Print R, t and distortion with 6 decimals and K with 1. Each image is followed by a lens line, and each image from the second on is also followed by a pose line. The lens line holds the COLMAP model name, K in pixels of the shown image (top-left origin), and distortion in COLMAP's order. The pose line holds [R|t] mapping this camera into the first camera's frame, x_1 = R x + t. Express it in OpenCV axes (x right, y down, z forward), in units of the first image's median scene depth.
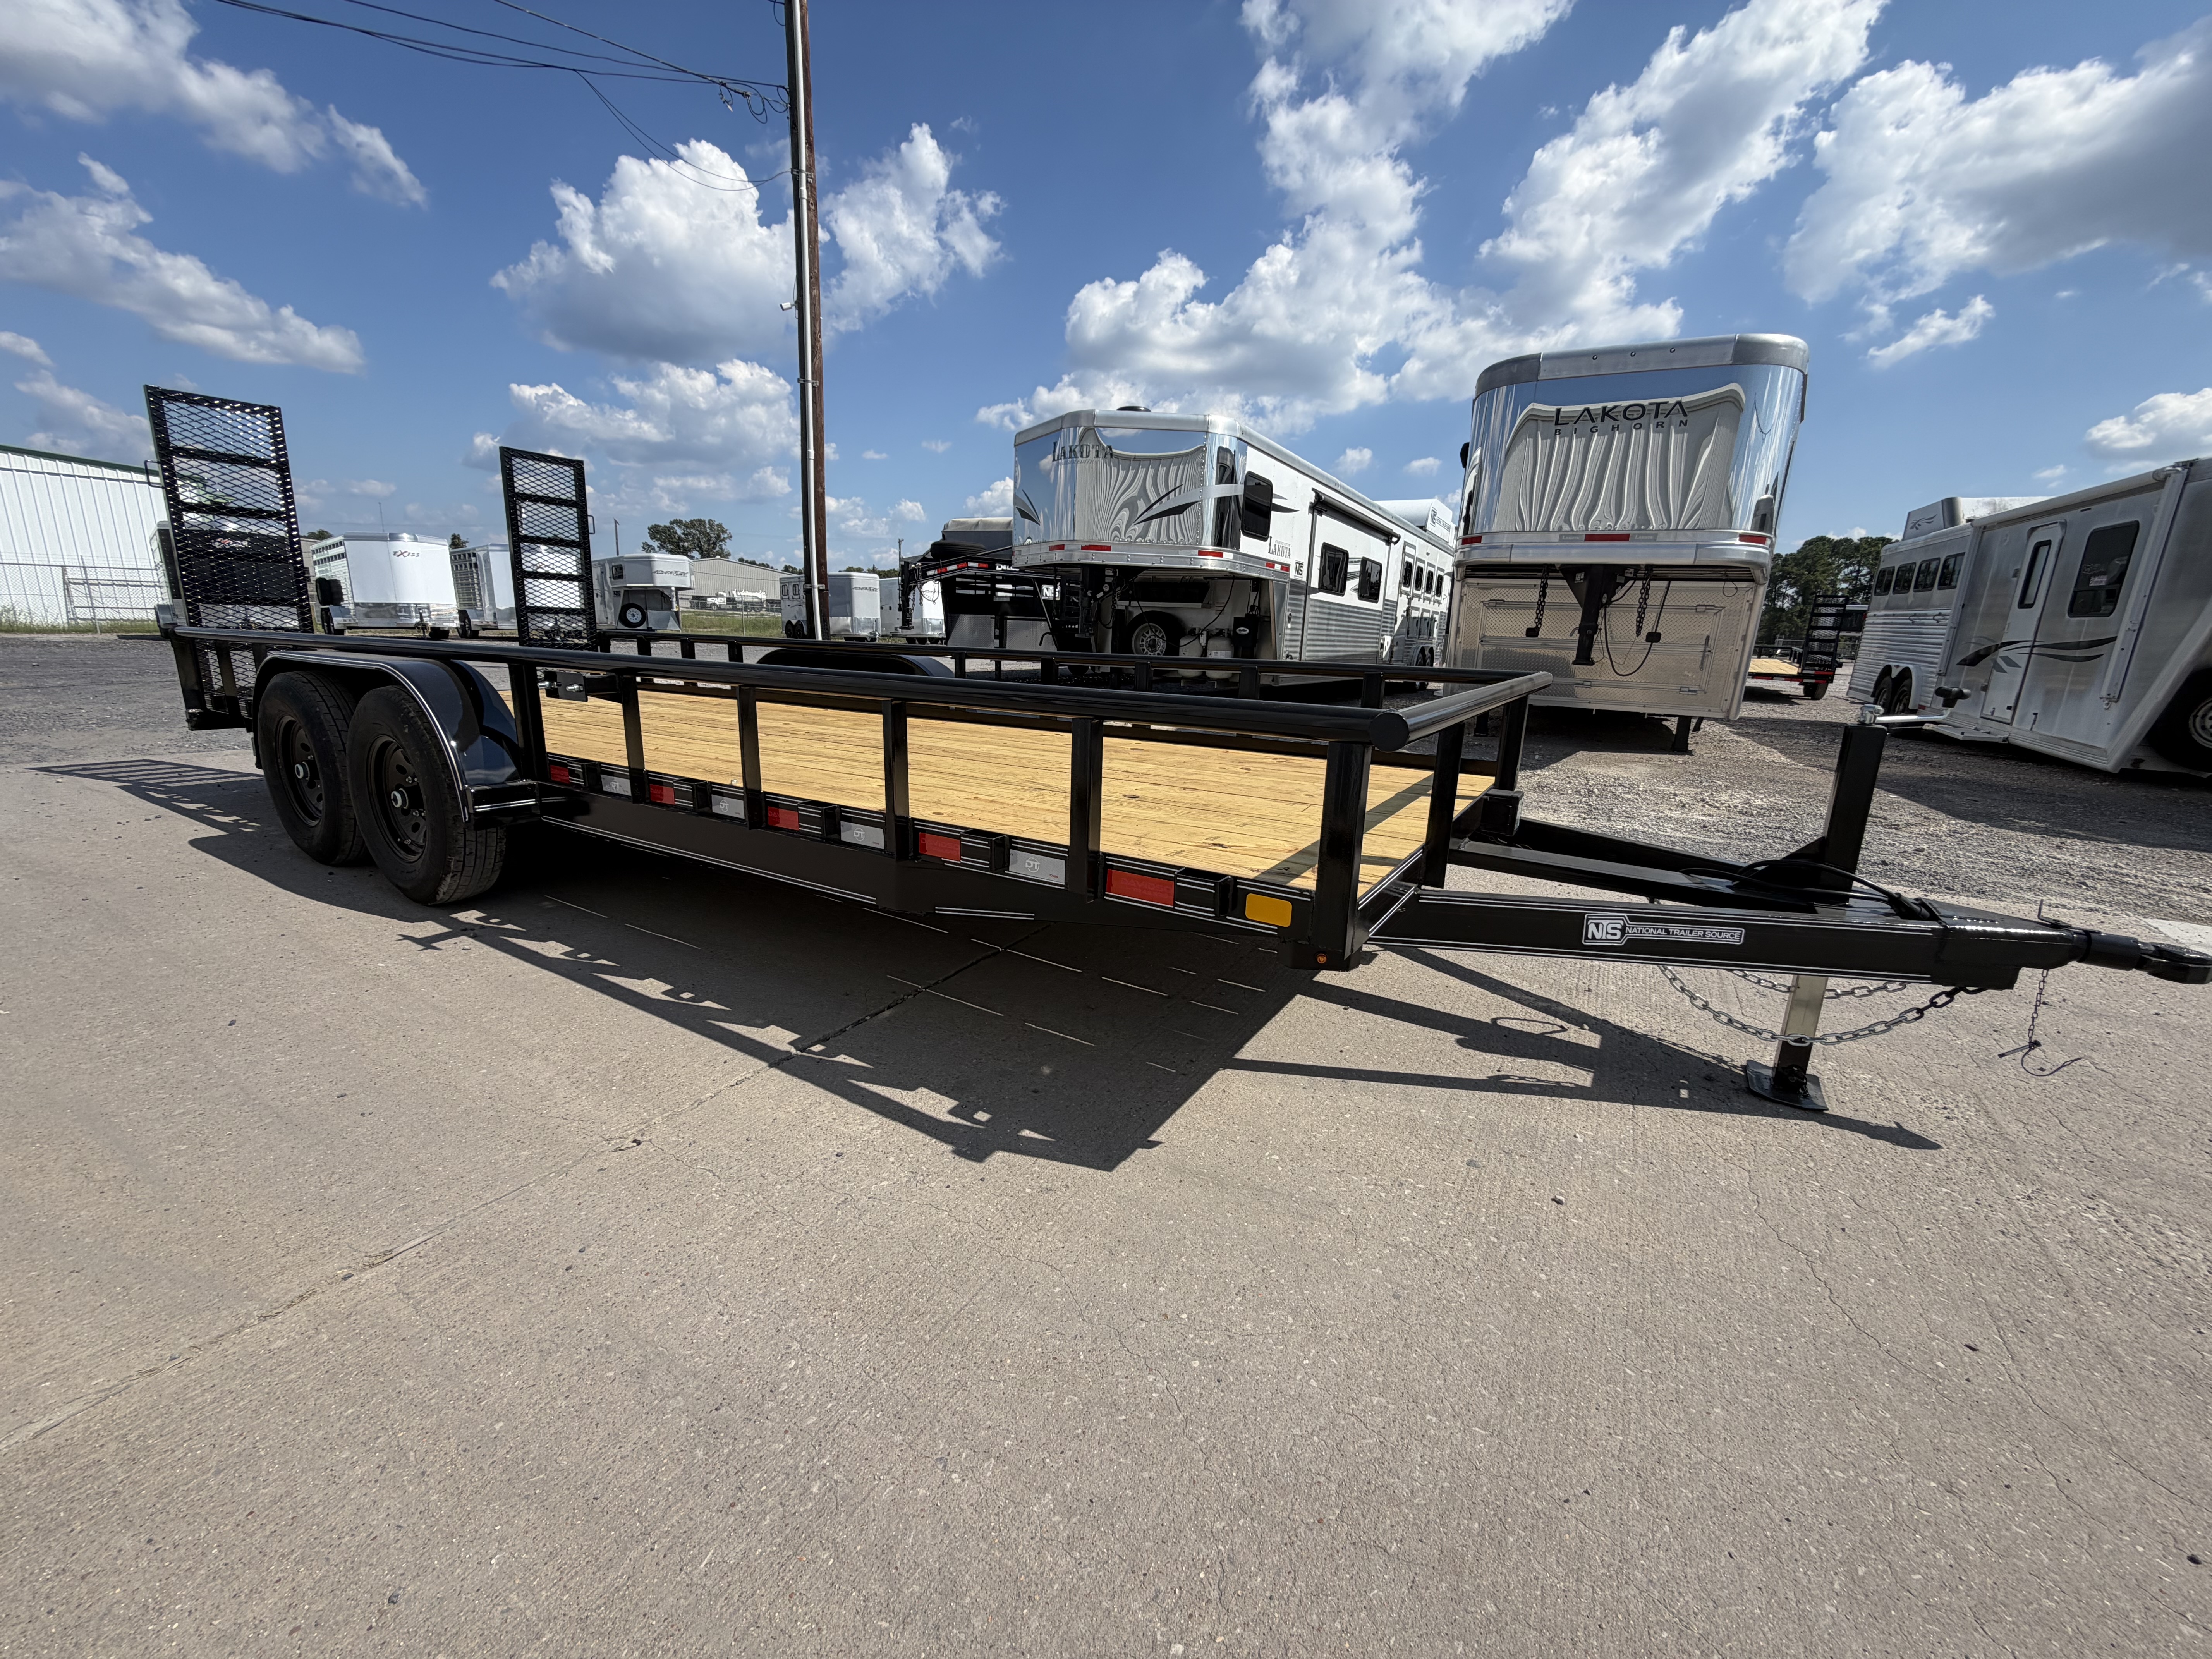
lens RADIAL K [[881.2, 0, 1104.3], [0, 881.2, 832.3], [0, 0, 1]] dist [0.001176, -0.000020]
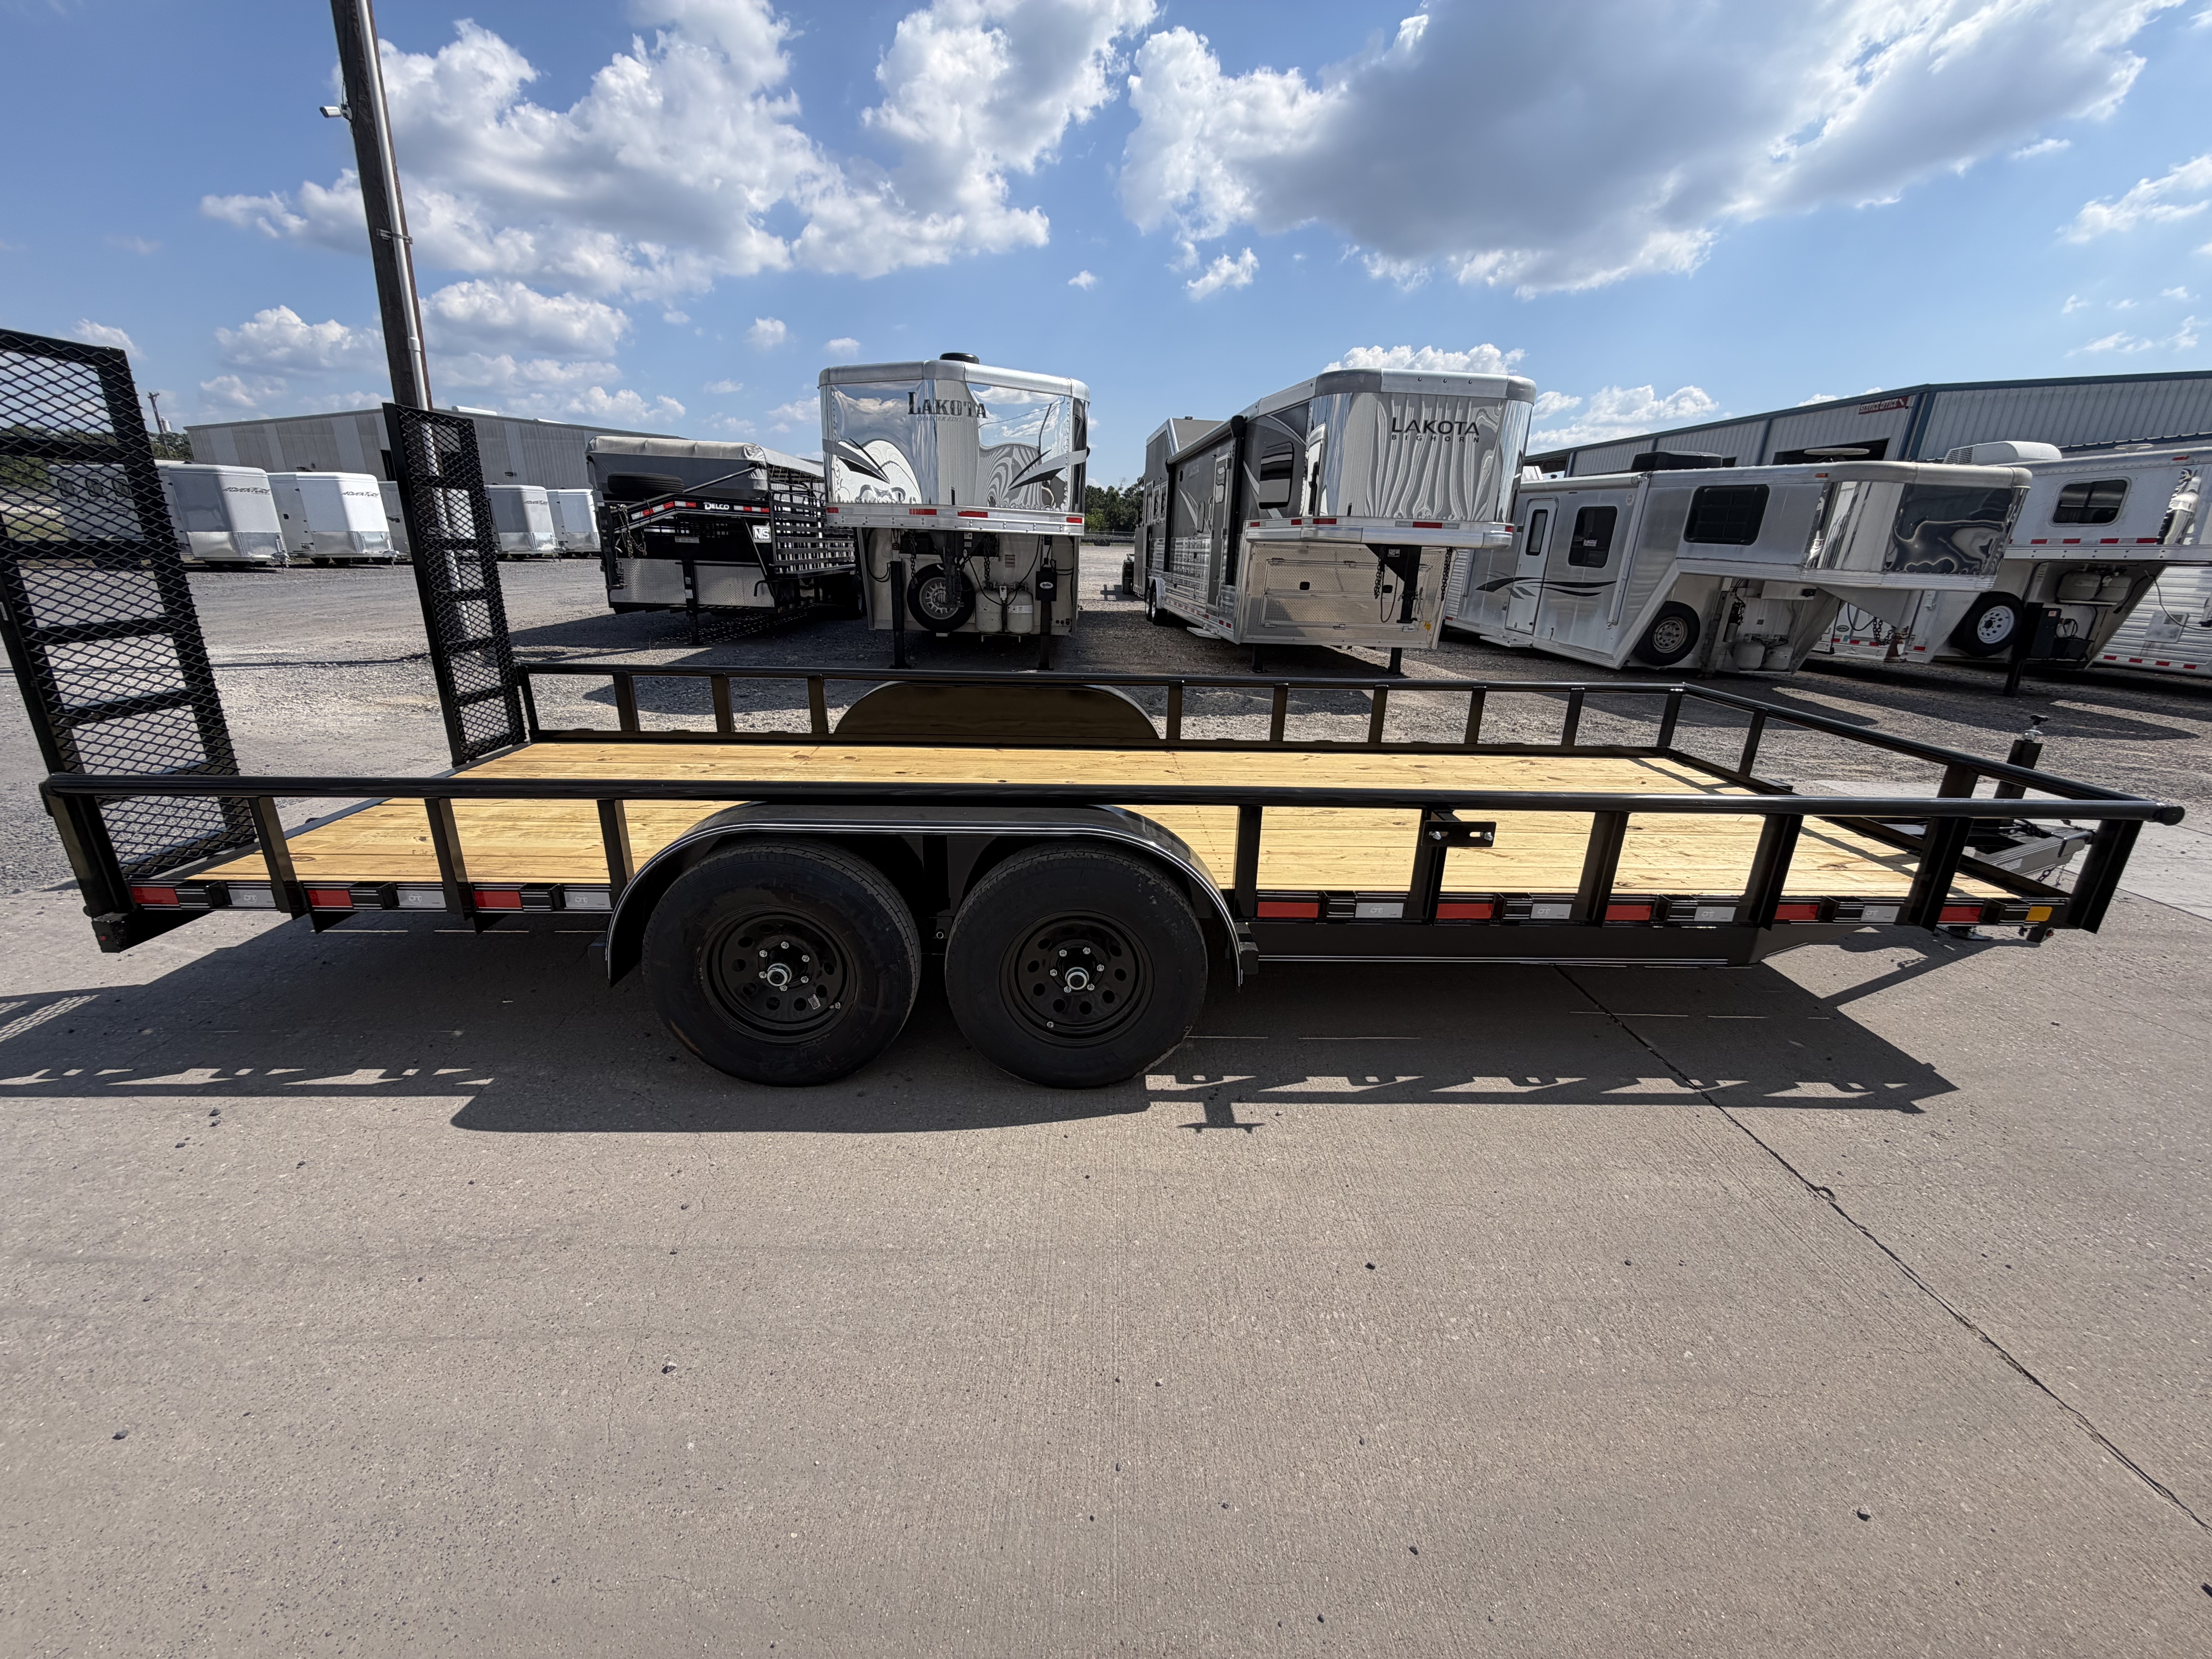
lens RADIAL K [[881.2, 0, 1103.5], [0, 881.2, 827.0], [0, 0, 1]] dist [0.001176, -0.000020]
pose [[0.836060, -0.181307, 0.517814, -0.384408], [0.124484, 0.981891, 0.142806, -0.095921], [-0.534329, -0.054935, 0.843490, 0.093828]]
